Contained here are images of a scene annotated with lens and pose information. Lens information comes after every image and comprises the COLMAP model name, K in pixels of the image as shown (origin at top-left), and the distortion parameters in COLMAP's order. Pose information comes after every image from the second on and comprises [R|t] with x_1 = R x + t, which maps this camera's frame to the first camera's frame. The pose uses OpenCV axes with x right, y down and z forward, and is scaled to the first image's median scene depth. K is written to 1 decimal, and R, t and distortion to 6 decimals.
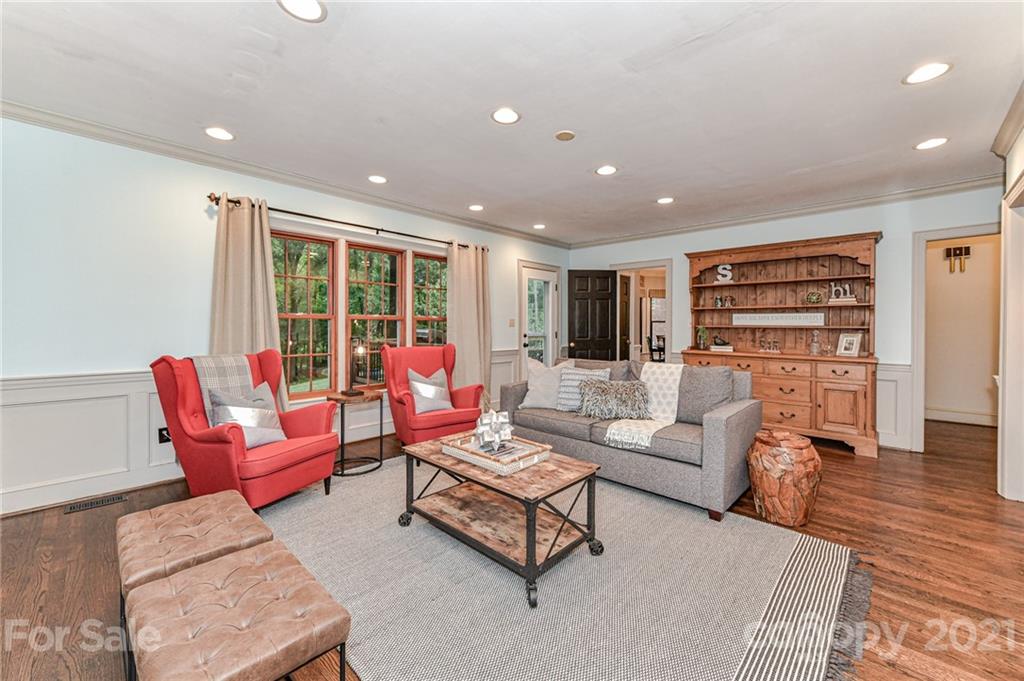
lens RADIAL K [[402.3, 0, 515.8], [0, 402.3, 330.5], [0, 0, 1]] dist [0.002924, -0.001938]
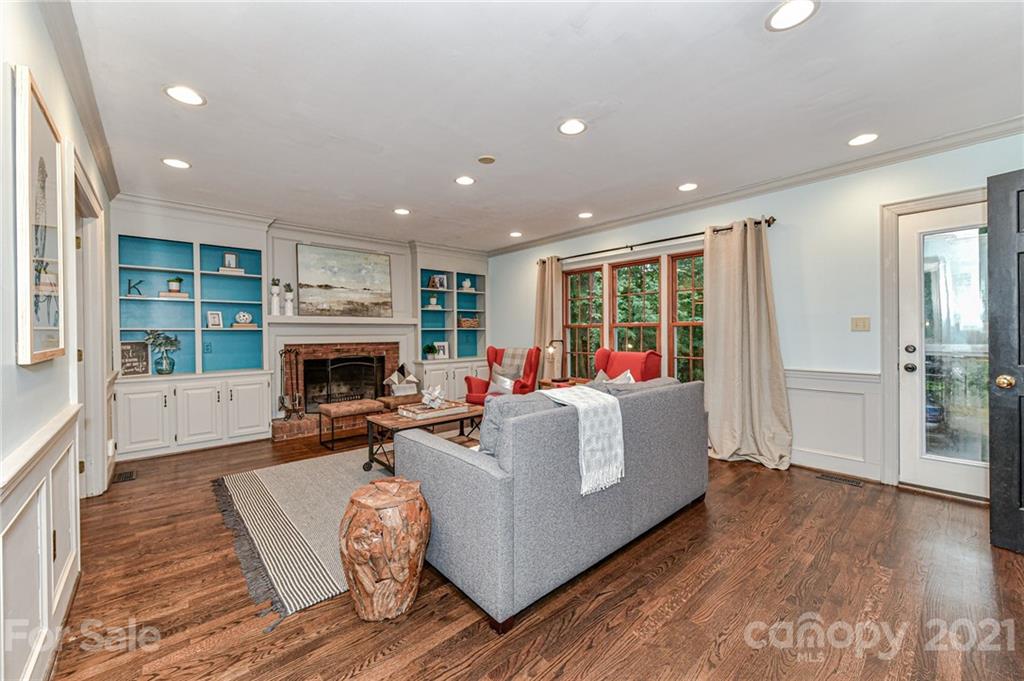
lens RADIAL K [[402.3, 0, 513.9], [0, 402.3, 334.9], [0, 0, 1]] dist [0.002924, -0.001938]
pose [[-0.088402, -0.003727, -0.996078, 0.782599], [-0.018109, 0.999834, -0.002134, 0.006671], [0.995920, 0.017849, -0.088455, 0.747503]]
